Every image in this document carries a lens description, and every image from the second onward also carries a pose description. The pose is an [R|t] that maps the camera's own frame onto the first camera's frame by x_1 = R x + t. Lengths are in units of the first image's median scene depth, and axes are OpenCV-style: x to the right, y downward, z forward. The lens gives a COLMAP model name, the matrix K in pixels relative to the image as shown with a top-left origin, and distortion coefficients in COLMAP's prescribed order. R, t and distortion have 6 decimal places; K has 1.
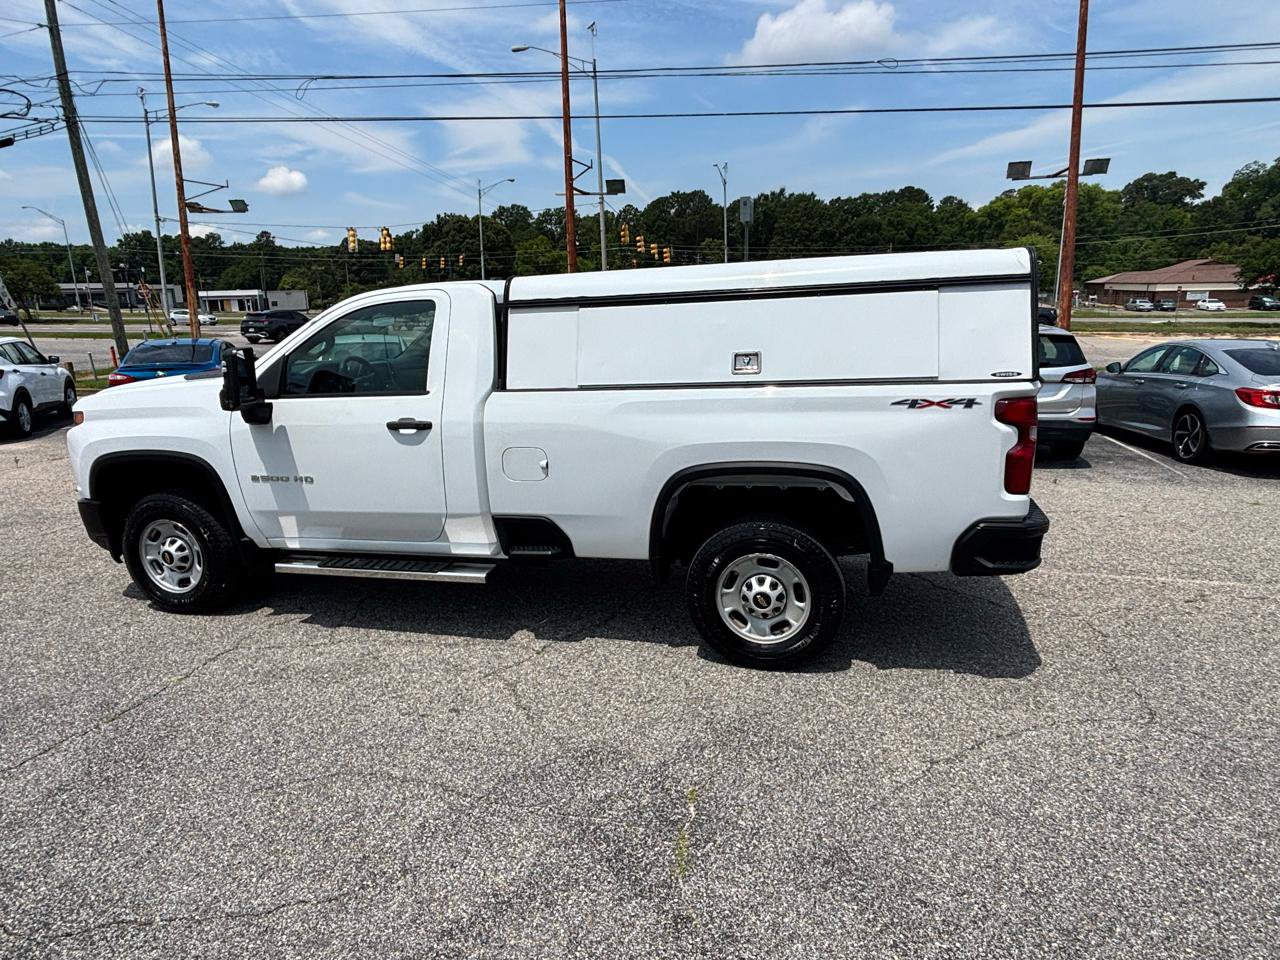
lens RADIAL K [[770.6, 0, 639.4], [0, 770.6, 479.1], [0, 0, 1]] dist [0.010557, -0.015827]
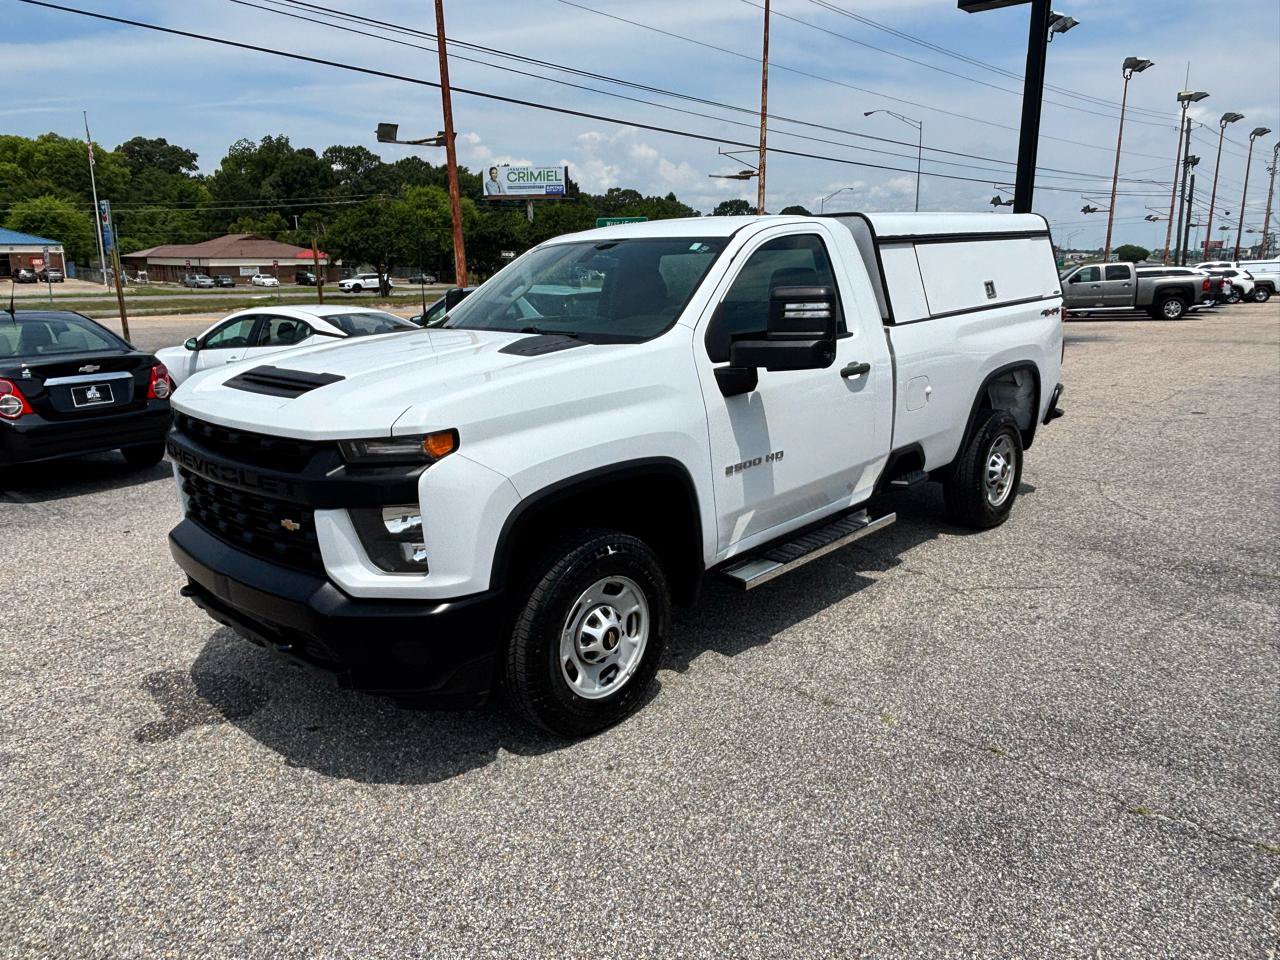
lens RADIAL K [[897.6, 0, 632.1], [0, 897.6, 468.8], [0, 0, 1]] dist [0.032701, -0.051182]
pose [[0.492406, -0.182028, 0.851118, -1.090226], [0.198591, 0.975588, 0.093755, -0.086419], [-0.847406, 0.122859, 0.516535, 0.550983]]
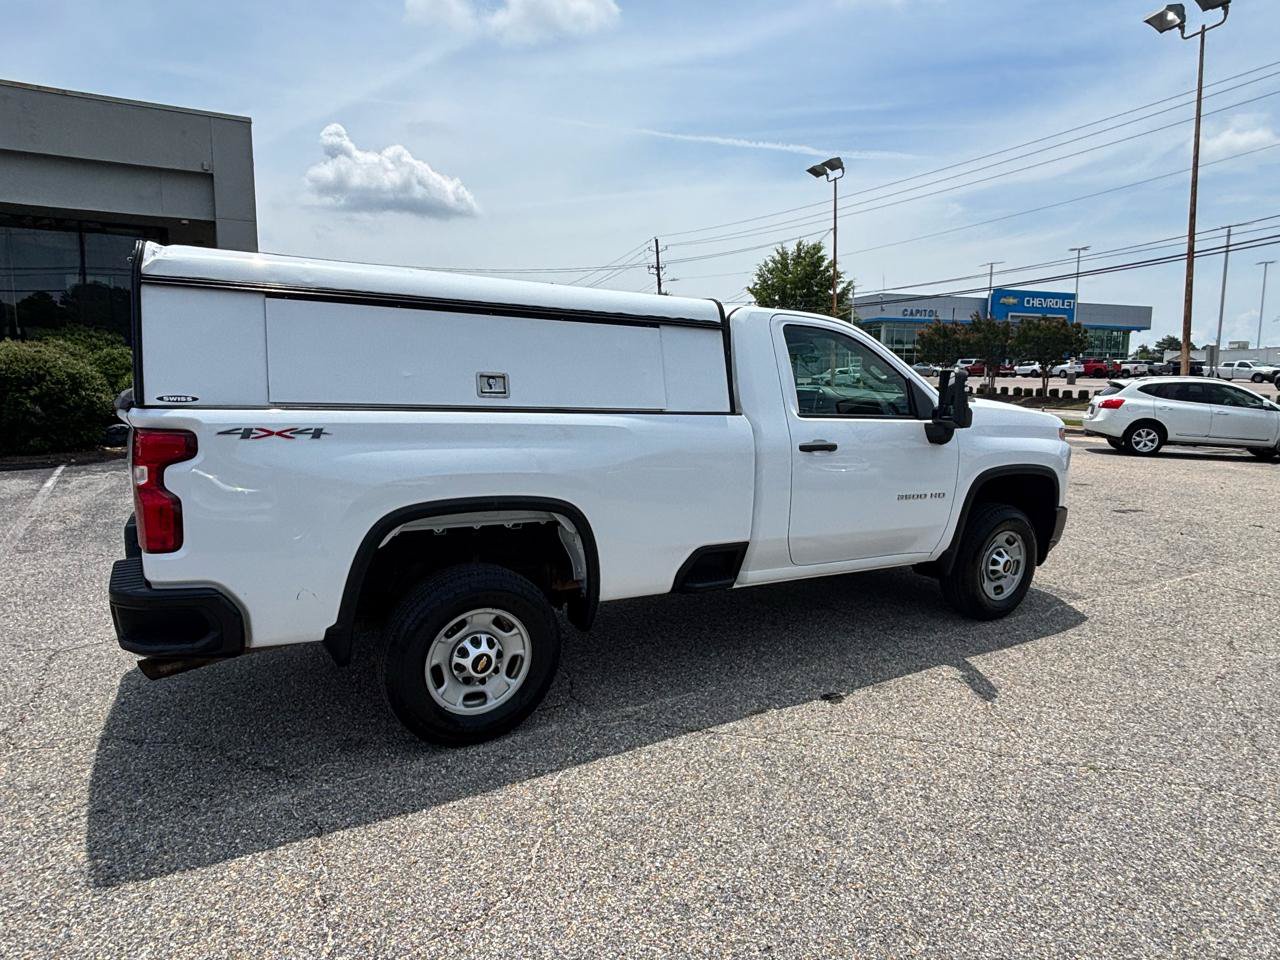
lens RADIAL K [[770.6, 0, 634.6], [0, 770.6, 474.3], [0, 0, 1]] dist [0.010557, -0.015827]
pose [[-0.709499, 0.106896, -0.696552, 0.556816], [-0.156929, 0.939643, 0.304048, -0.325306], [0.687011, 0.325031, -0.649901, 1.566660]]
